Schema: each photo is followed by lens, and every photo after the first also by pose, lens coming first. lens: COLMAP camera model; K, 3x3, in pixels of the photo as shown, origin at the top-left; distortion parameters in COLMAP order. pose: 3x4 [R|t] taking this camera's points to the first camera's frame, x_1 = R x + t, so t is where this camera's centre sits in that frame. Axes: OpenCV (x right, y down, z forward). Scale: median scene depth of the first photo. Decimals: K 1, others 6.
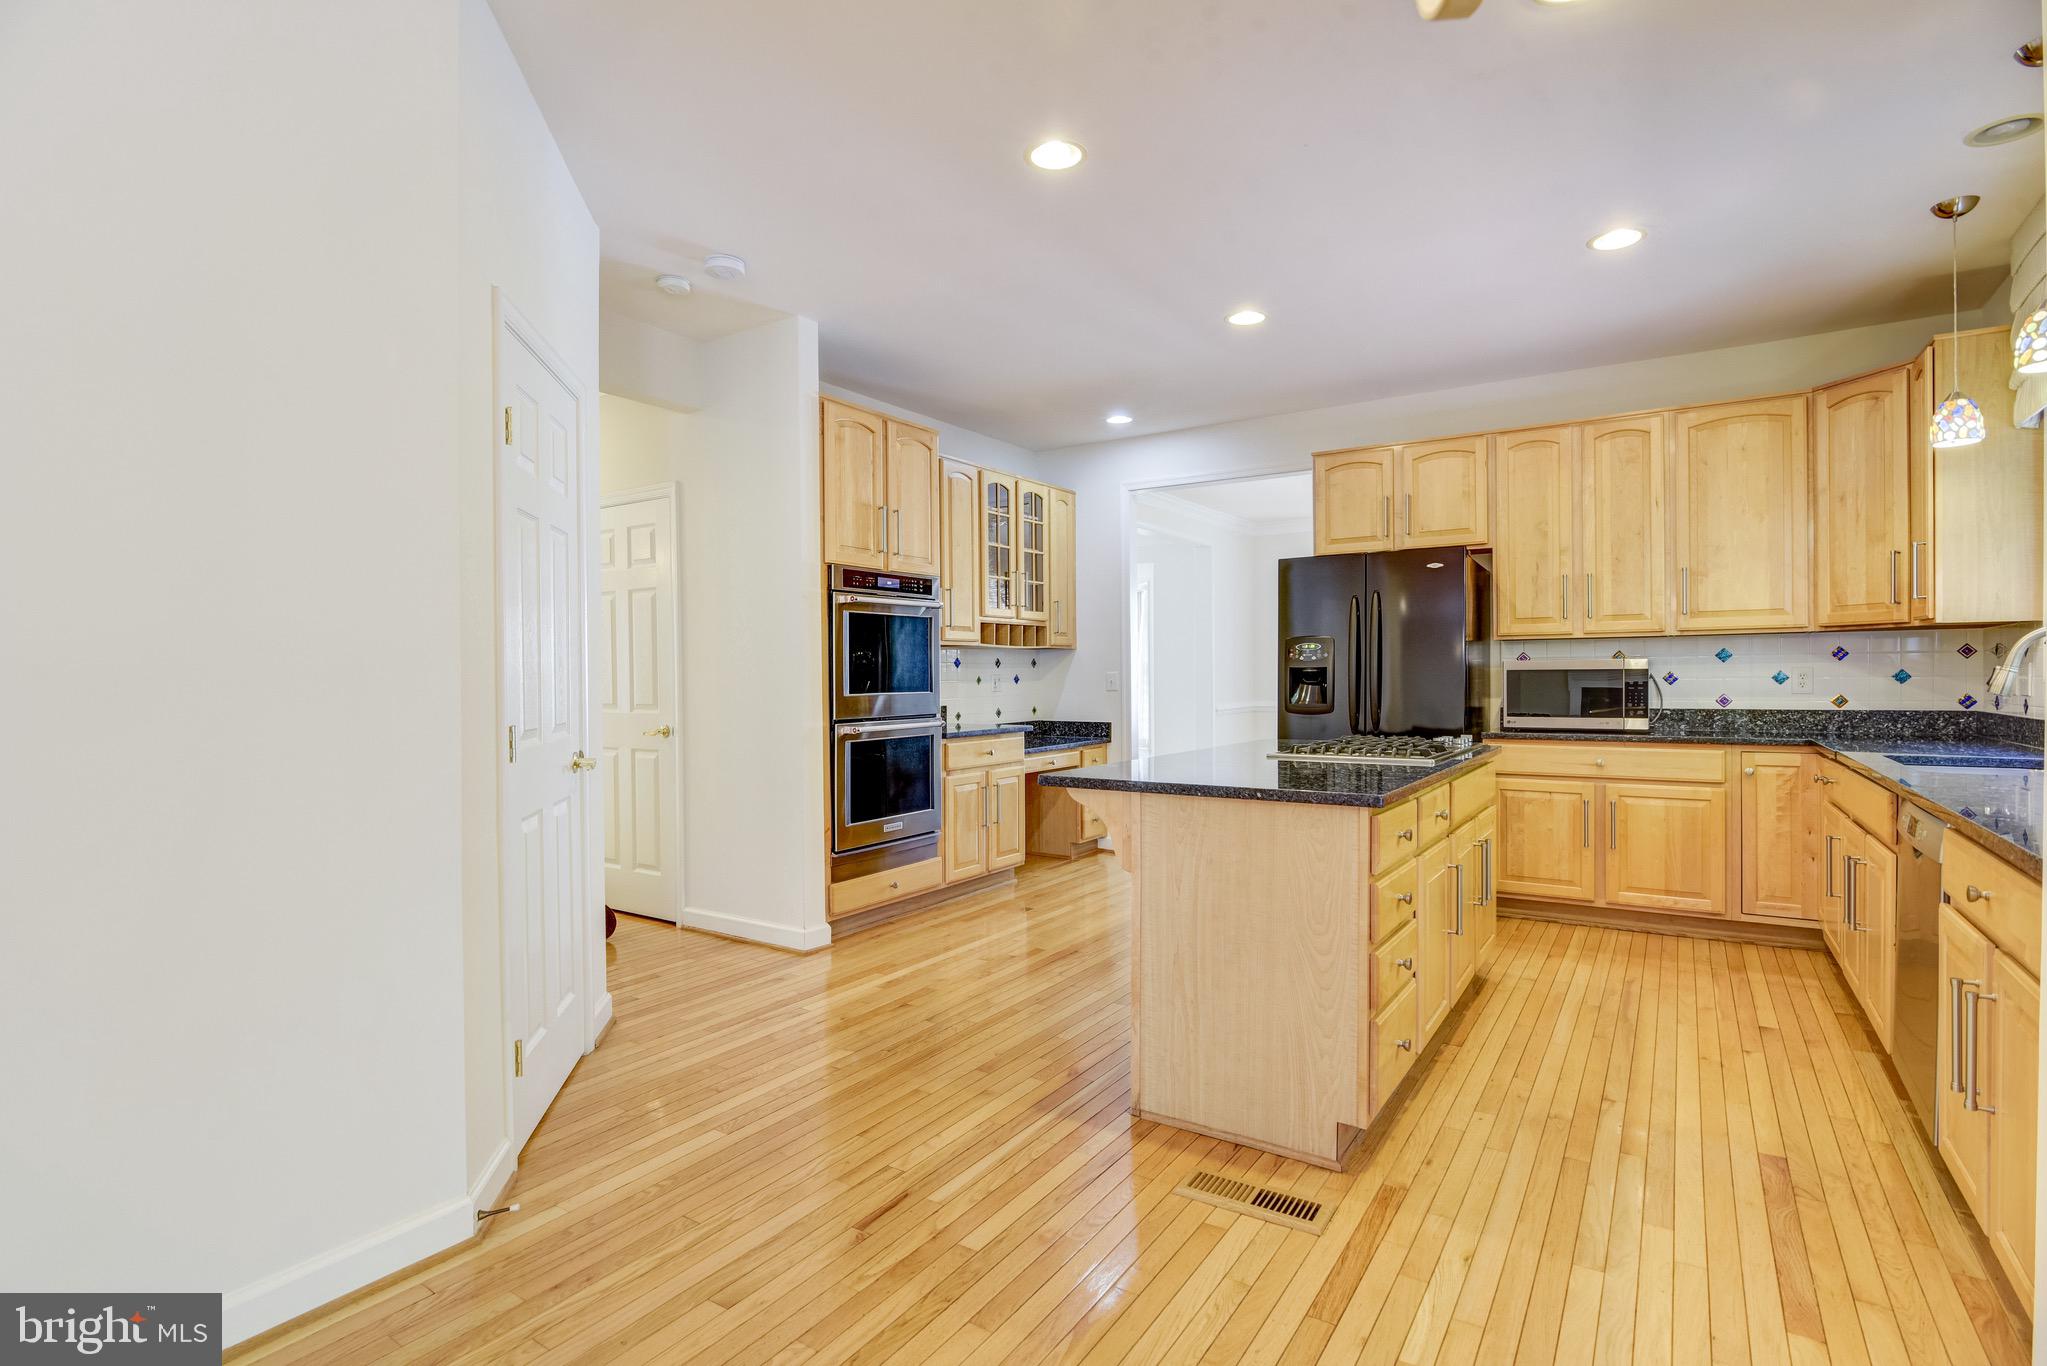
lens RADIAL K [[994.7, 0, 1021.4], [0, 994.7, 687.0], [0, 0, 1]] dist [-0.017979, 0.000092]
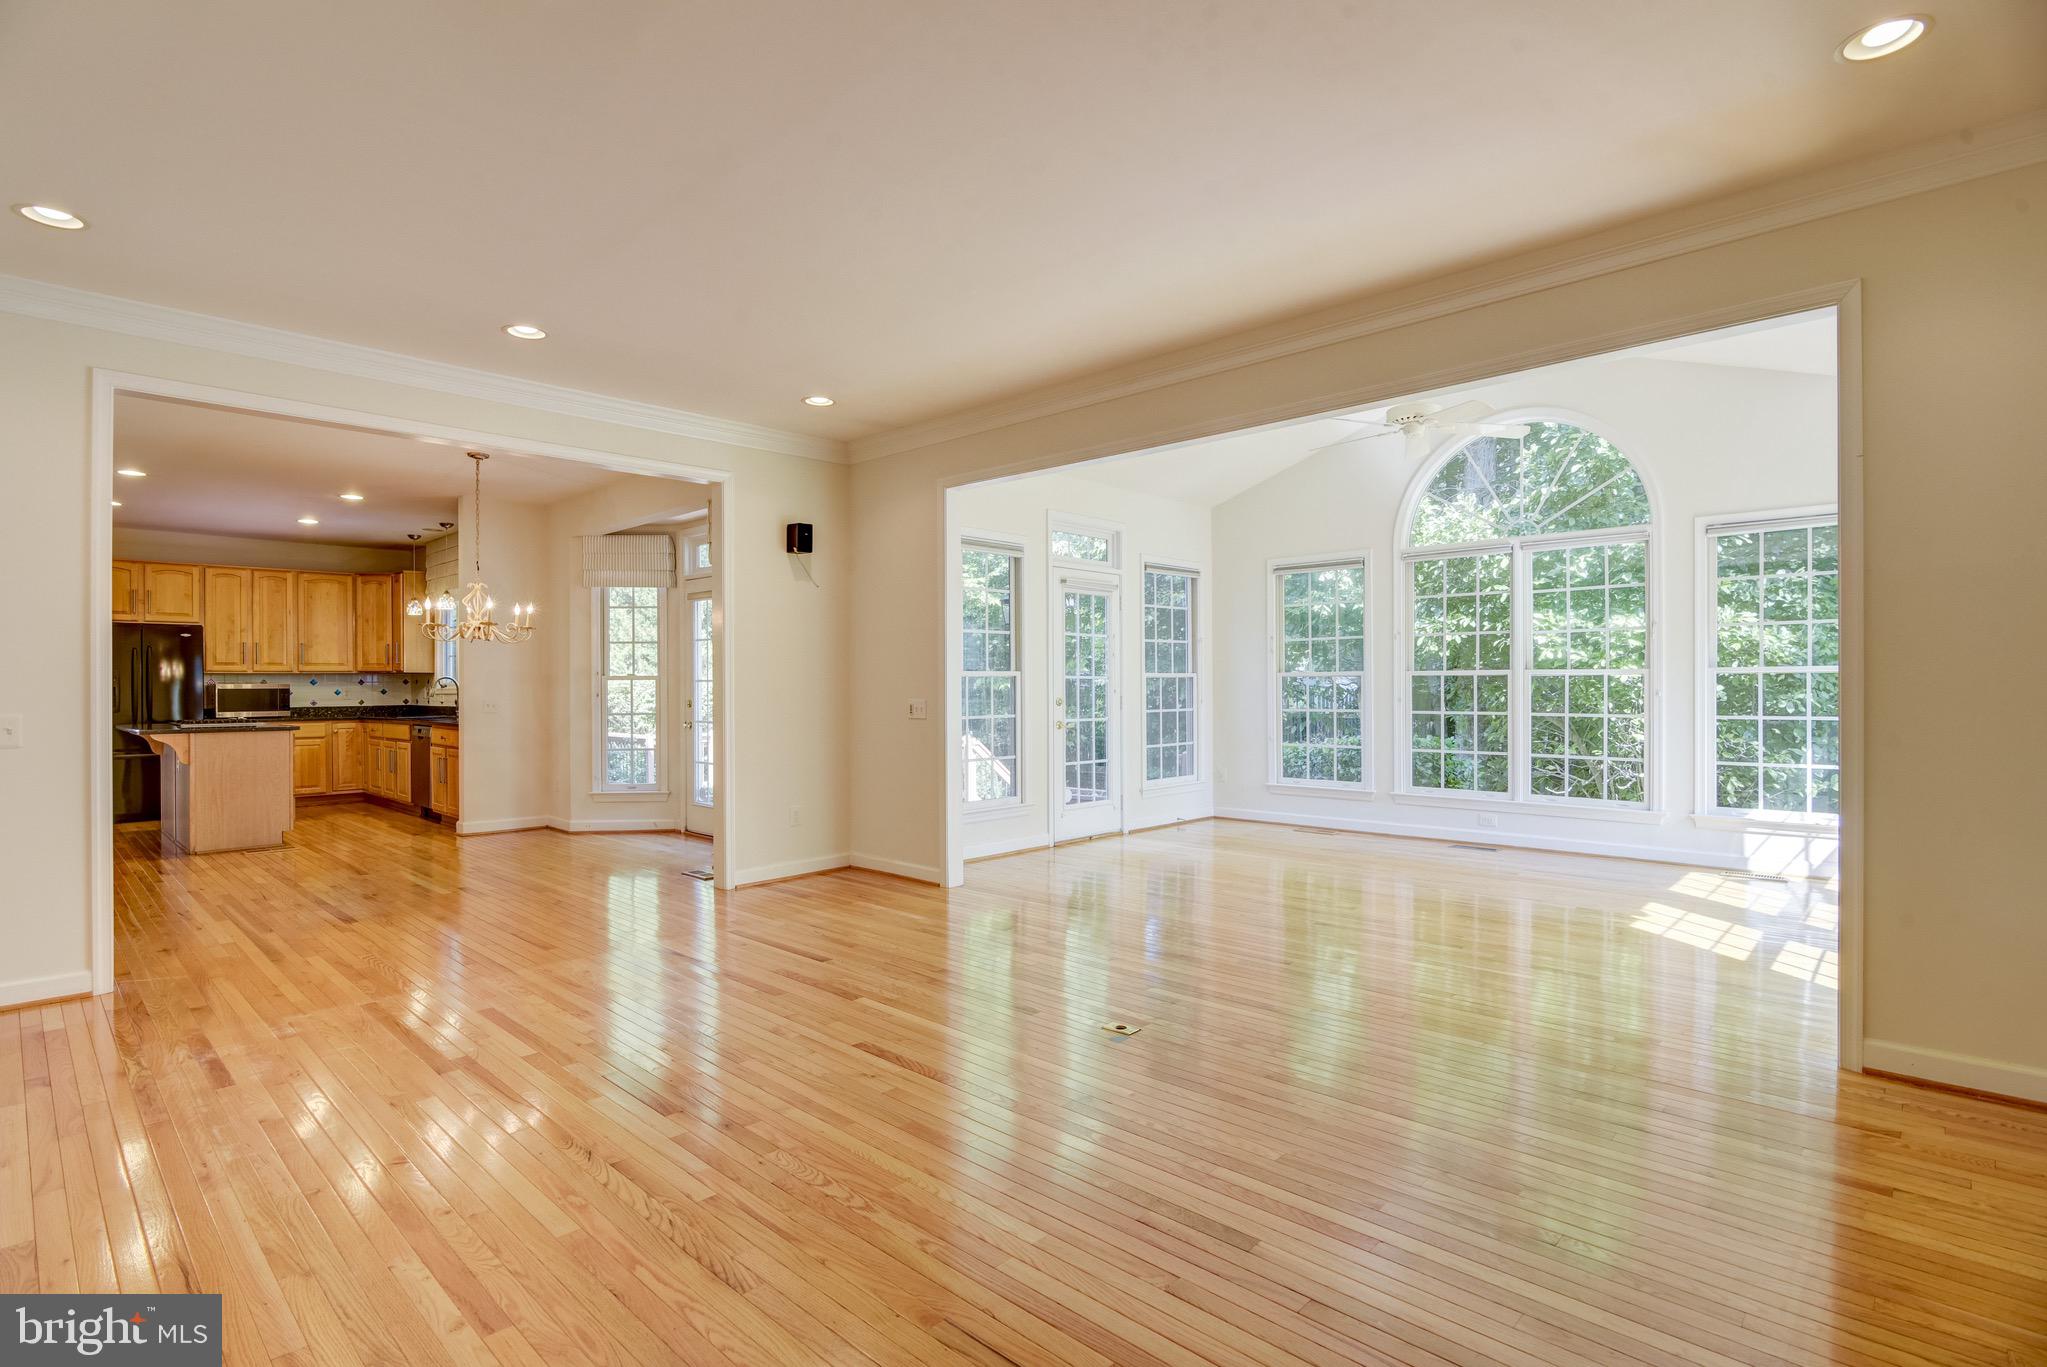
lens RADIAL K [[994.7, 0, 1013.4], [0, 994.7, 686.1], [0, 0, 1]] dist [-0.017979, 0.000092]
pose [[0.179988, 0.004541, 0.983658, -1.254315], [0.010608, 0.999922, -0.006557, 0.007531], [-0.983612, 0.011614, 0.179926, -1.001753]]
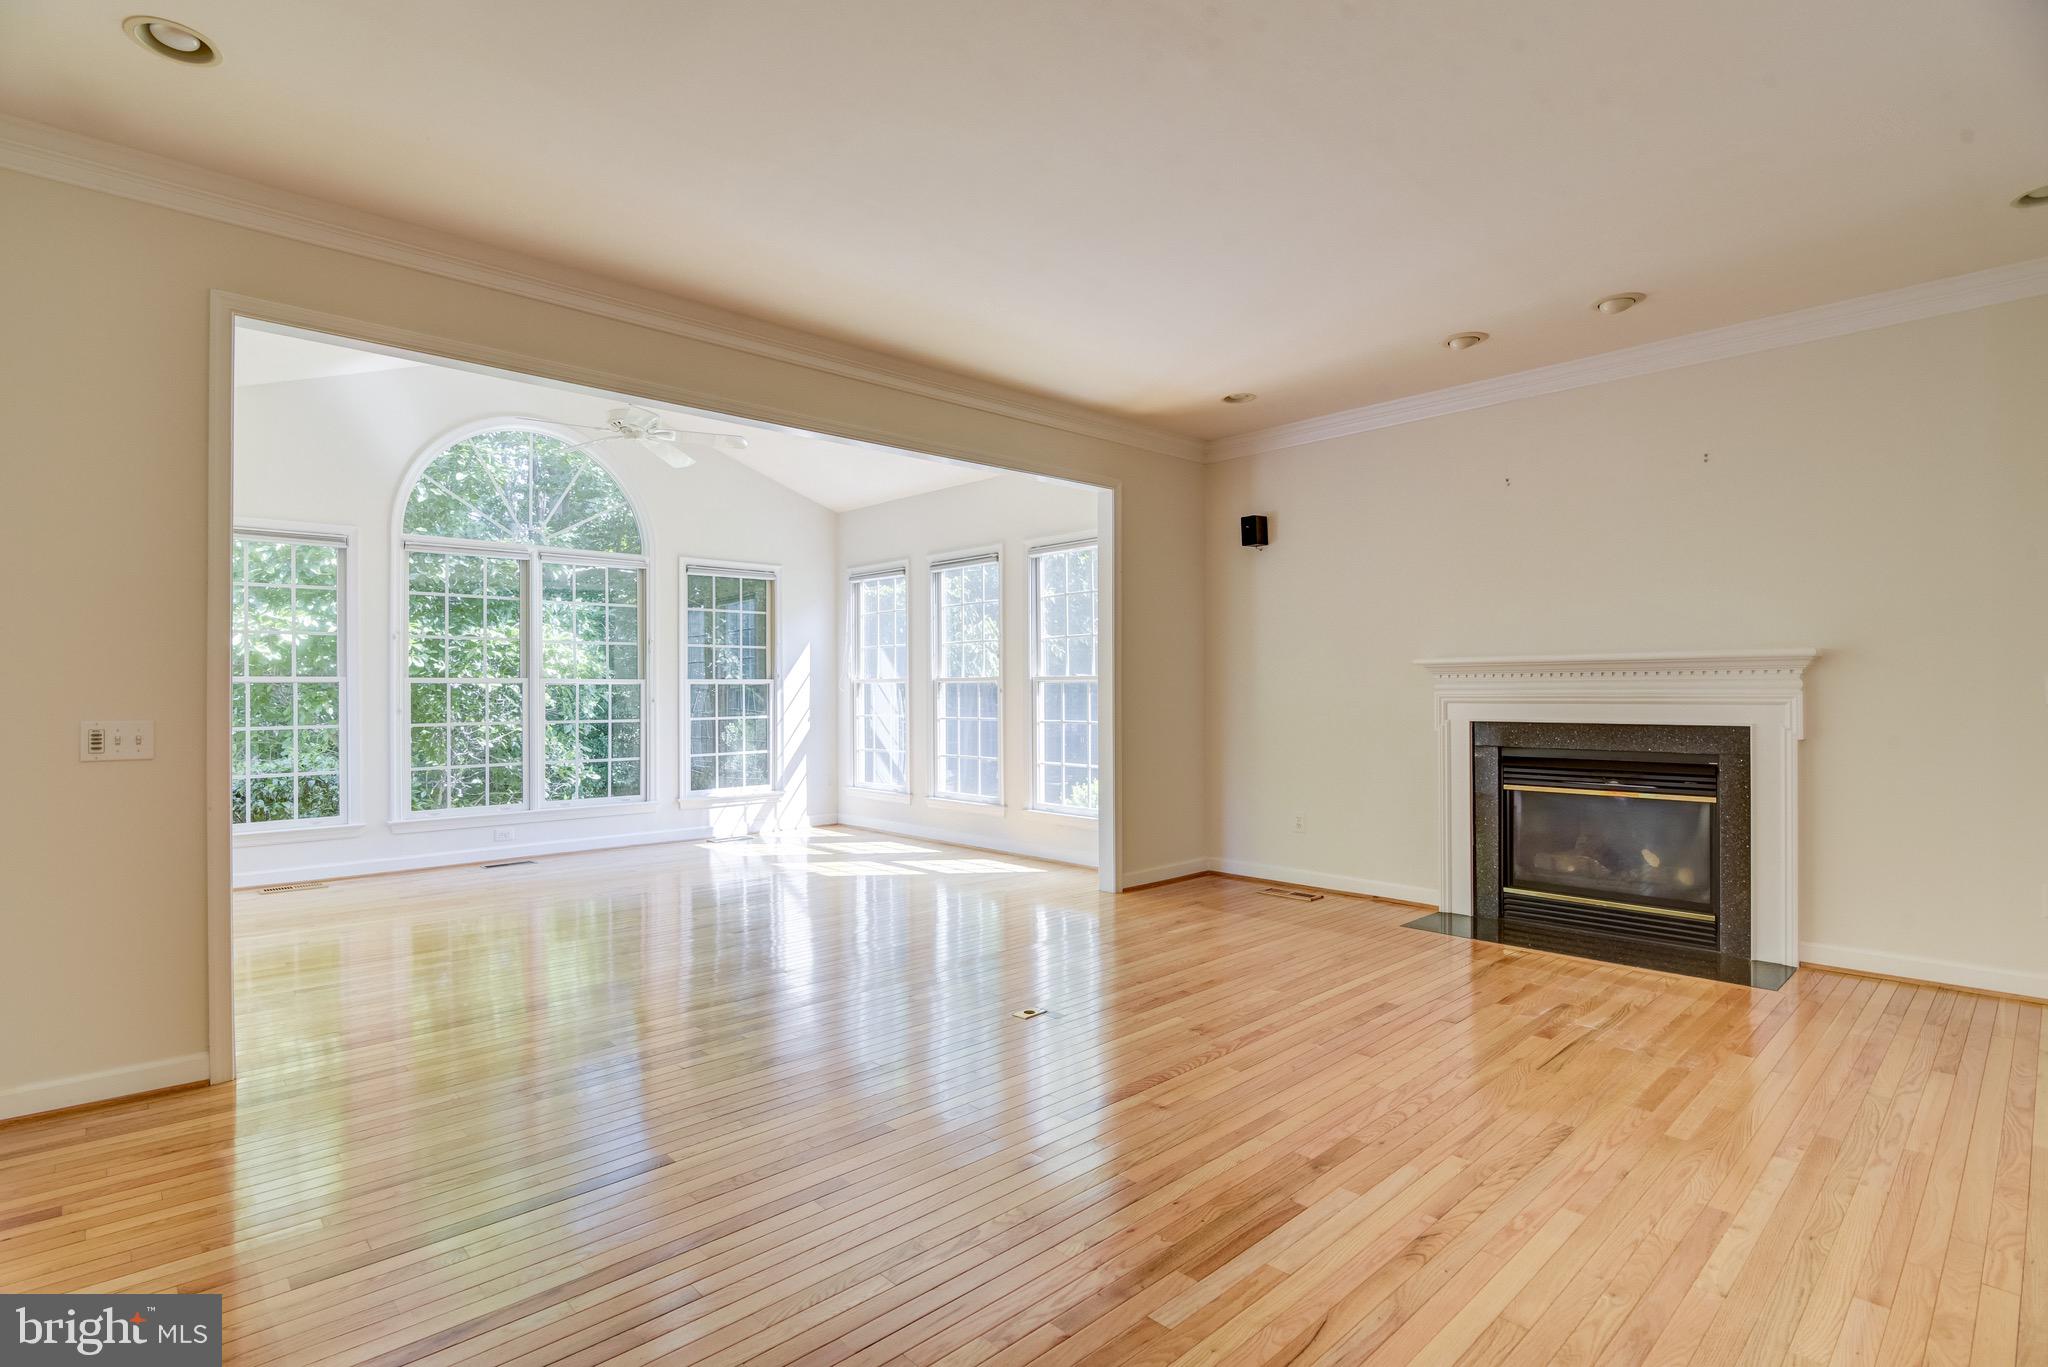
lens RADIAL K [[995.2, 0, 1014.6], [0, 995.2, 680.4], [0, 0, 1]] dist [-0.017979, 0.000092]
pose [[-0.972370, 0.013848, 0.233035, -0.665111], [0.012990, 0.999902, -0.005217, 0.001052], [-0.233084, -0.002046, -0.972454, -0.152863]]
